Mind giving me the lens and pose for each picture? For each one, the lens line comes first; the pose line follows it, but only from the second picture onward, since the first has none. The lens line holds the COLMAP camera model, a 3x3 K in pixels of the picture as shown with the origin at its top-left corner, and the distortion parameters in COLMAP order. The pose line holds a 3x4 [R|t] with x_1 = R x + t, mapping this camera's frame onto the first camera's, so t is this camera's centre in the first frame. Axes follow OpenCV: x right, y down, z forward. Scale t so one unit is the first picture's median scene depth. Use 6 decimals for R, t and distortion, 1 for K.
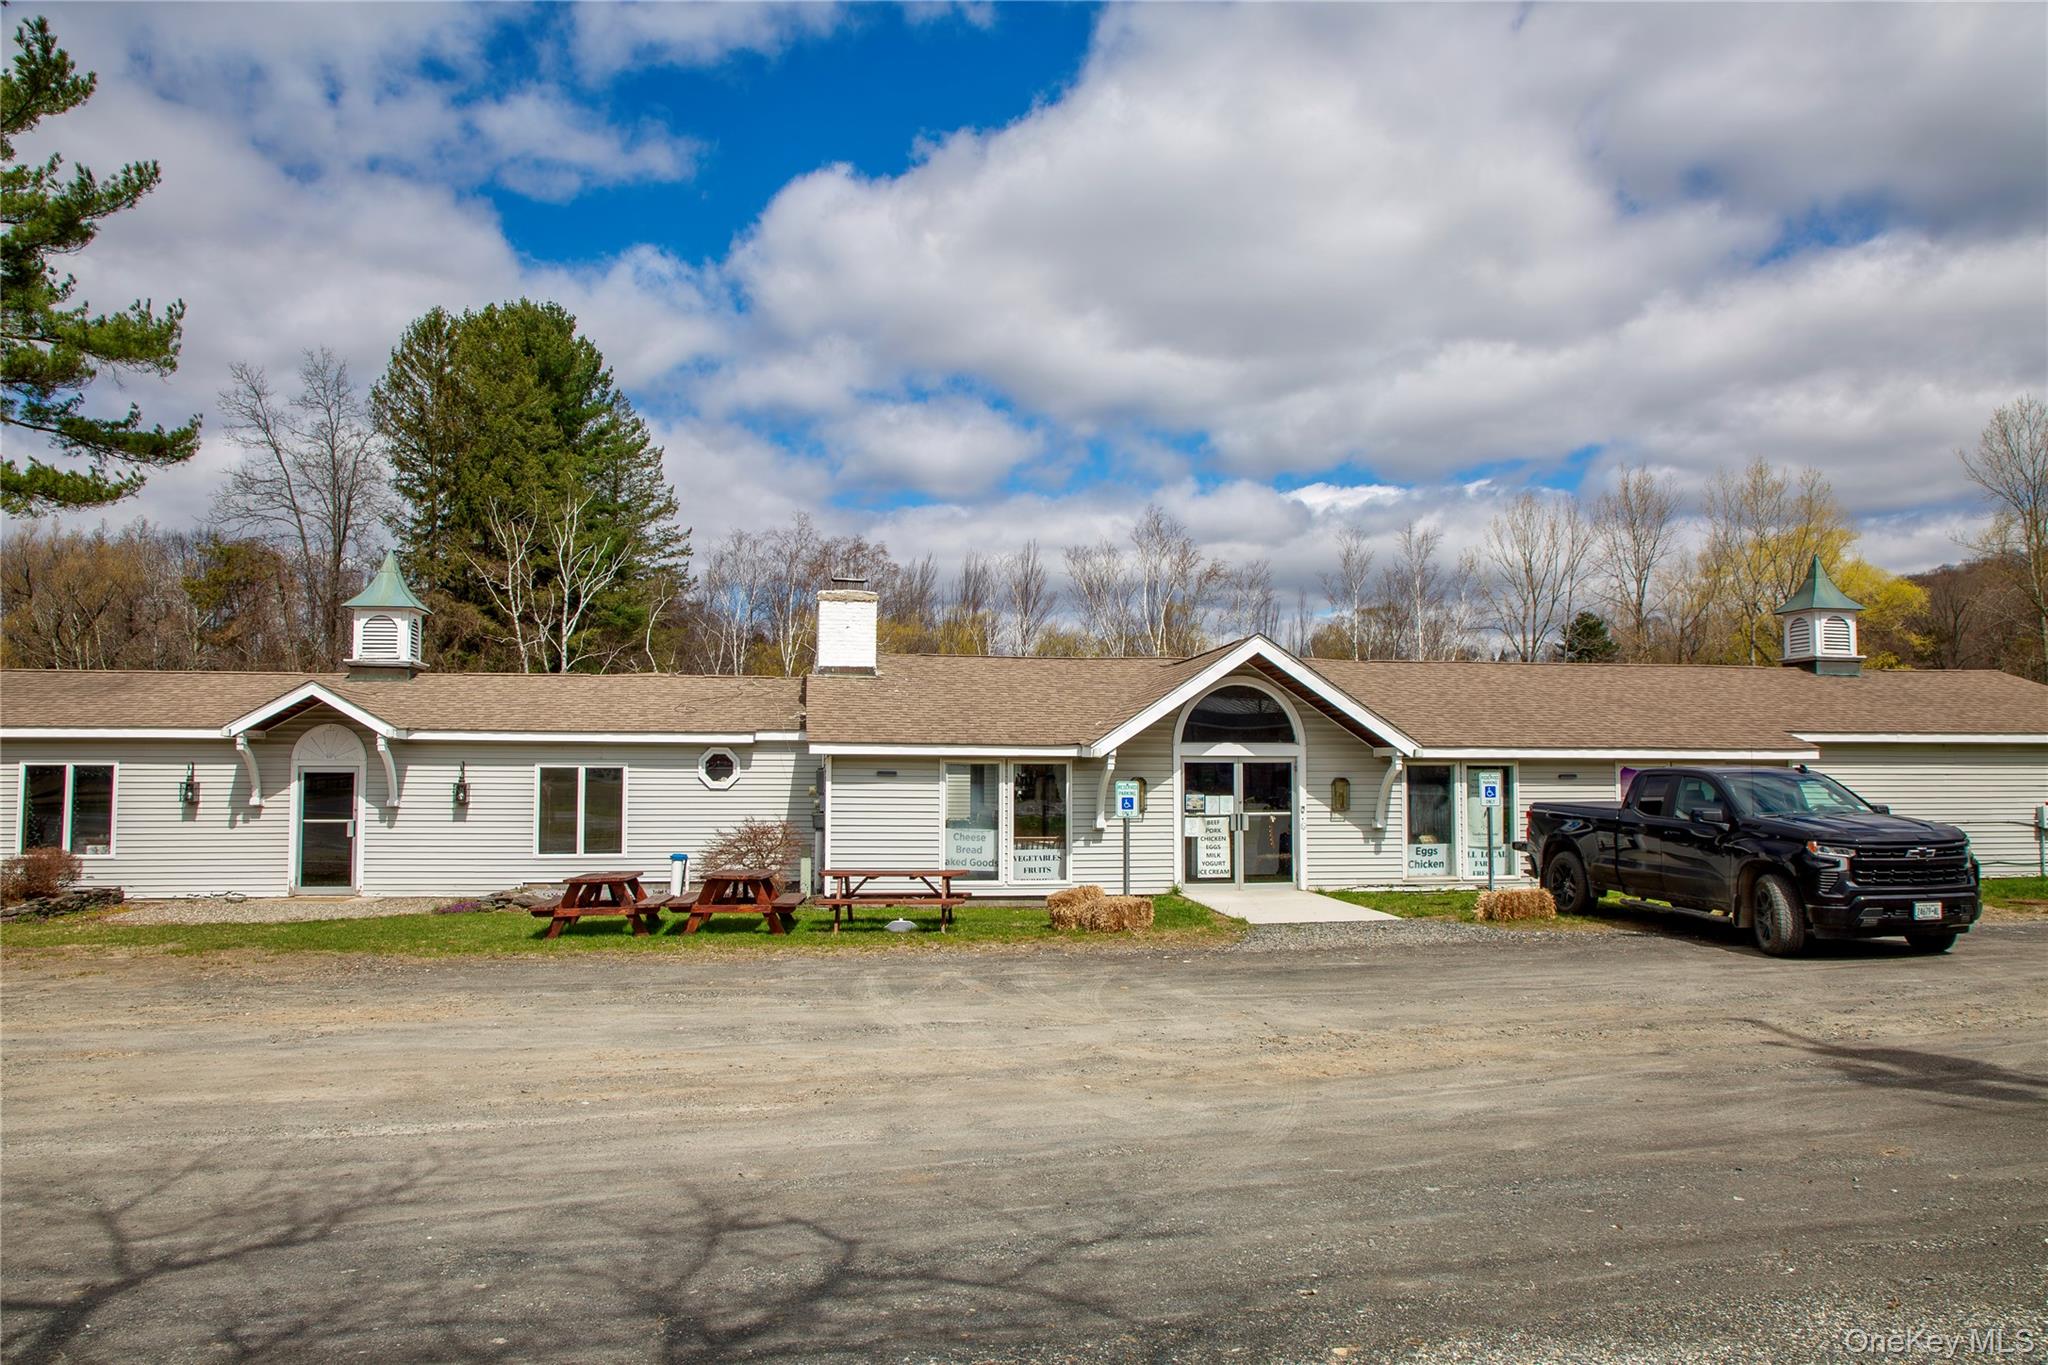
lens RADIAL K [[1443.4, 0, 1024.0], [0, 1443.4, 682.5], [0, 0, 1]] dist [-0.064678, 0.000181]
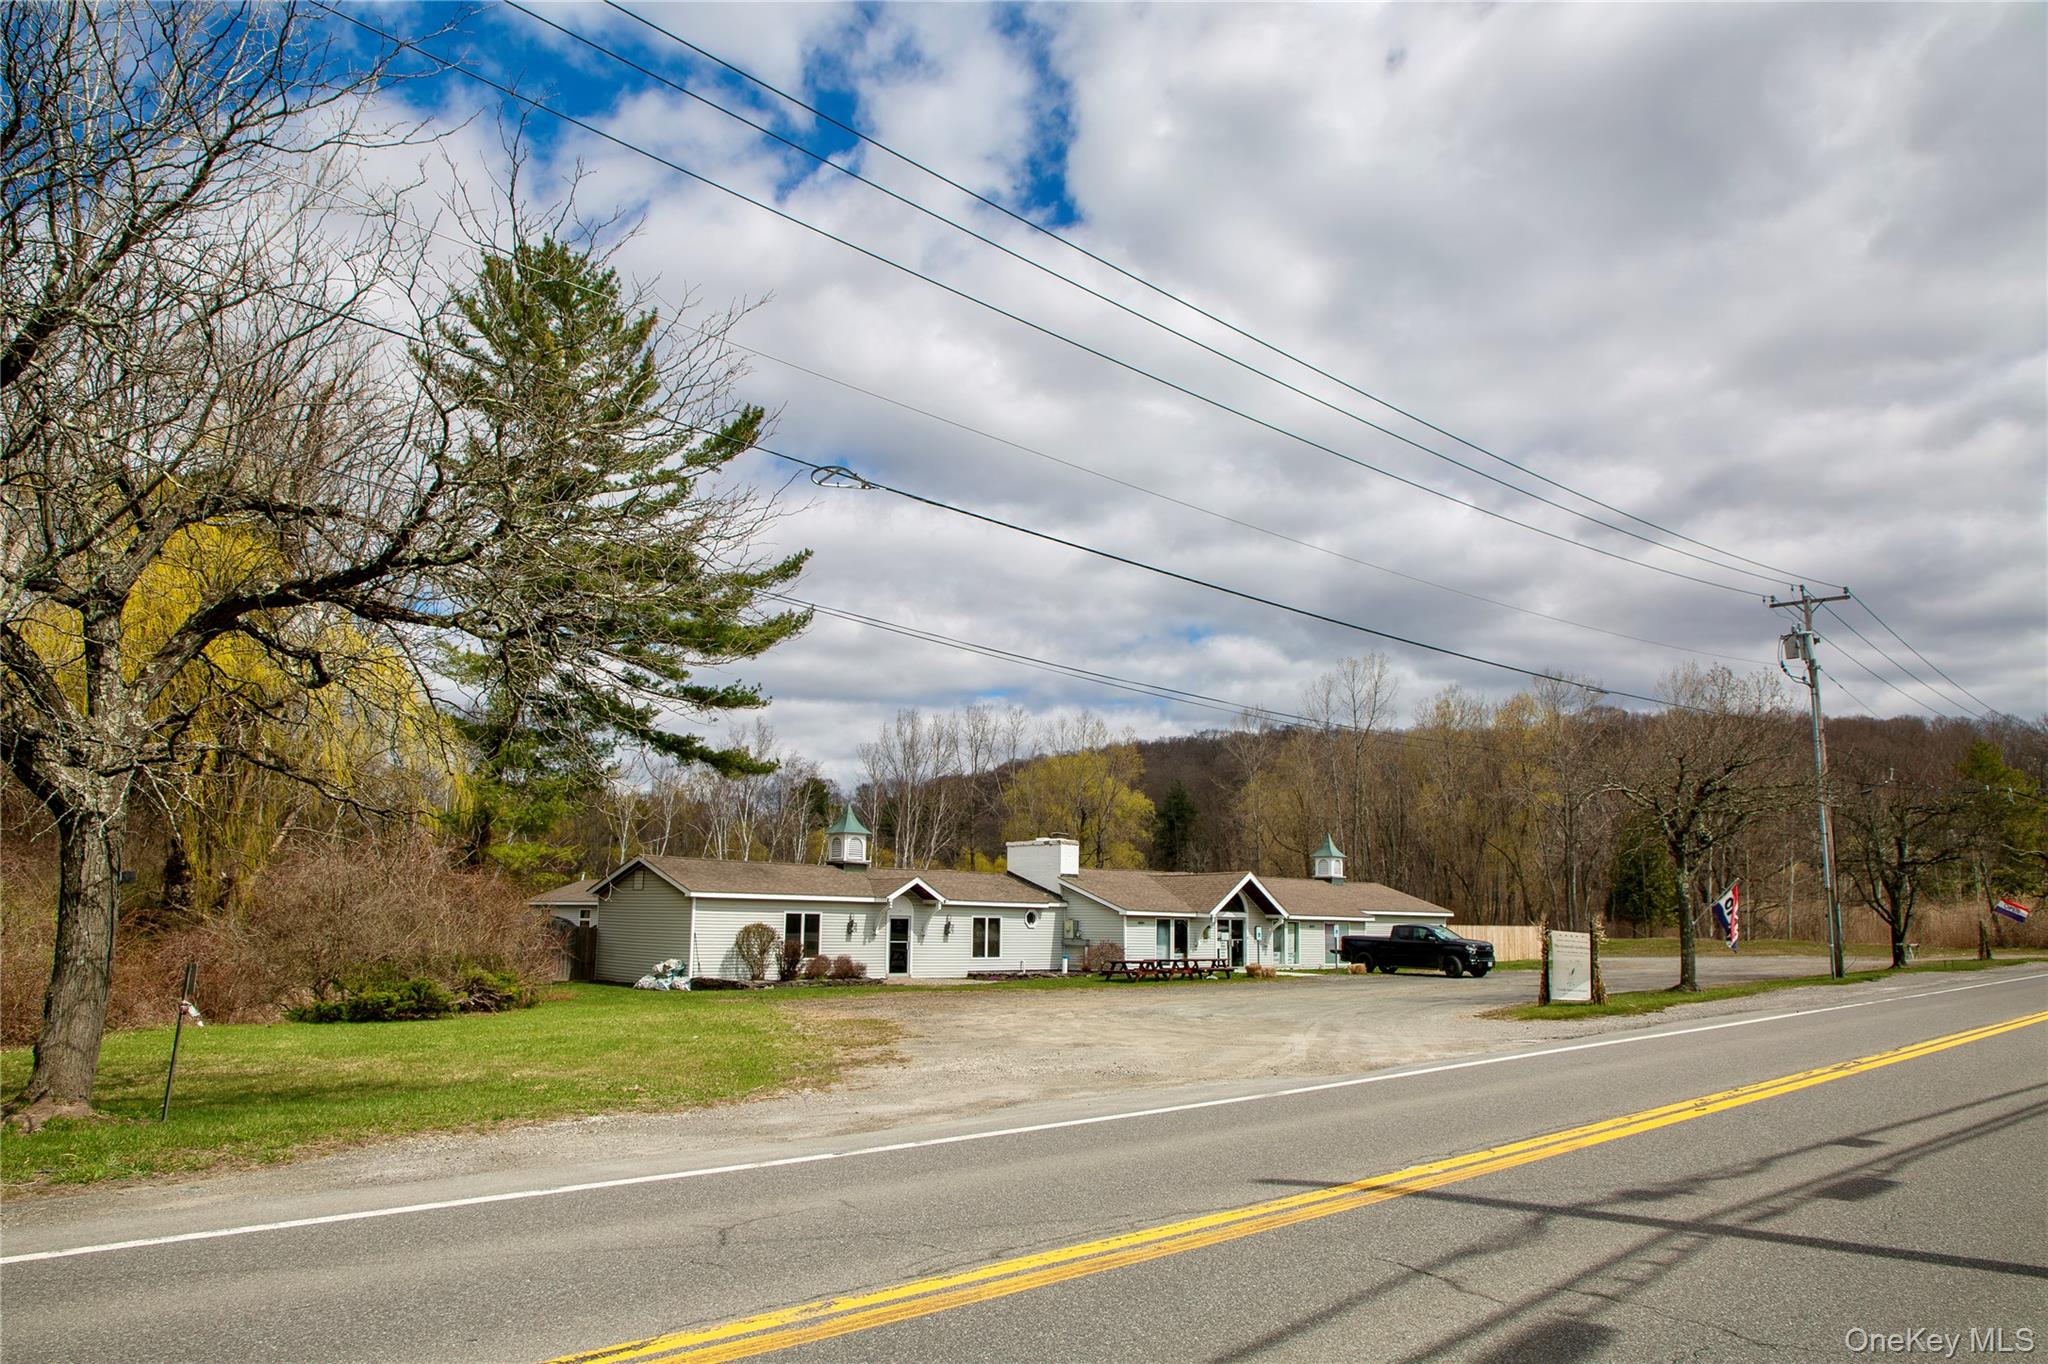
lens RADIAL K [[1443.4, 0, 1024.0], [0, 1443.4, 682.0], [0, 0, 1]] dist [-0.064678, 0.000181]
pose [[0.827162, 0.108191, 0.551451, -1.599542], [-0.053555, 0.992003, -0.114292, -0.051507], [-0.559406, 0.065005, 0.826341, -0.930454]]
